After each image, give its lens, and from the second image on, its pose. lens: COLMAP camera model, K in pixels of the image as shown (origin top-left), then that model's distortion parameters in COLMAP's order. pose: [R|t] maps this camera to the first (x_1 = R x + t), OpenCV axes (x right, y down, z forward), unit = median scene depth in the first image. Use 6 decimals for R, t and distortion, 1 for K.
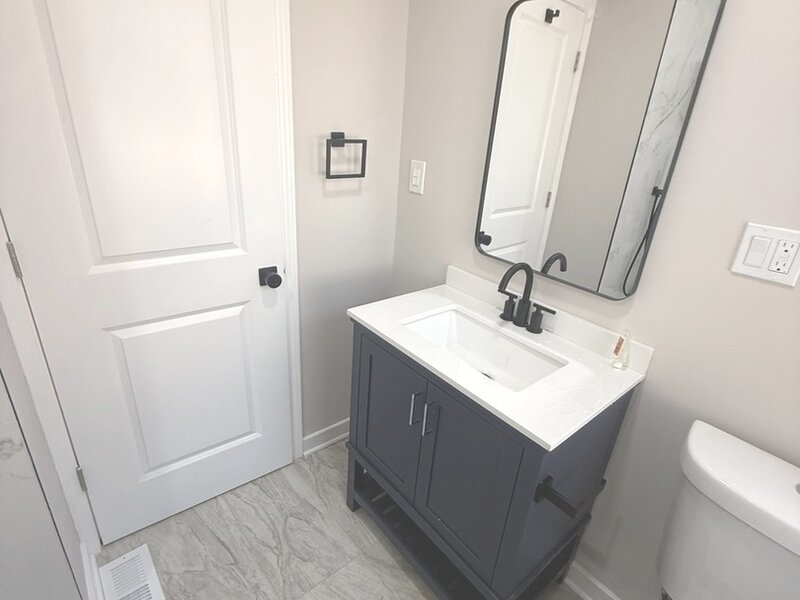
lens RADIAL K [[425.6, 0, 400.0], [0, 425.6, 300.0], [0, 0, 1]] dist [-0.000721, 0.001428]
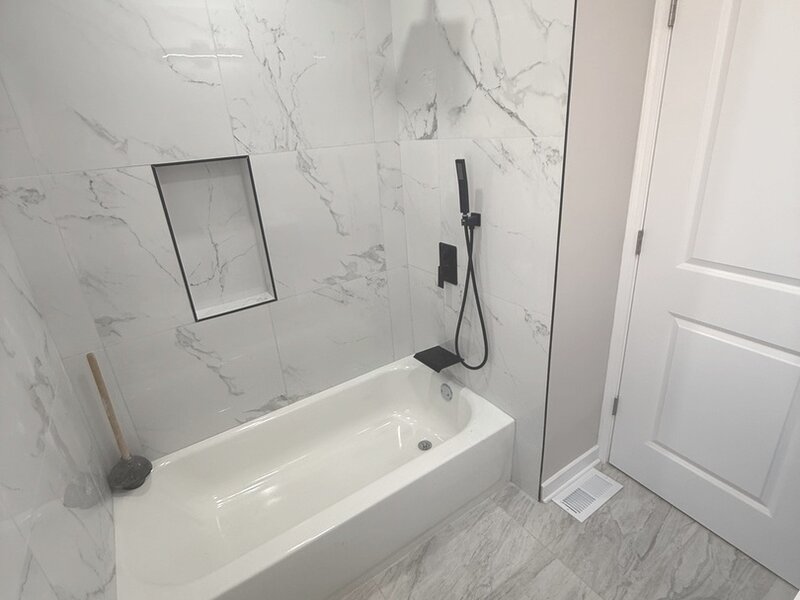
lens RADIAL K [[425.6, 0, 400.0], [0, 425.6, 300.0], [0, 0, 1]] dist [-0.000721, 0.001428]
pose [[-0.128240, 0.318750, -0.939123, 0.477954], [-0.337181, 0.876519, 0.343544, -0.106424], [0.932665, 0.360711, -0.004929, 0.213747]]
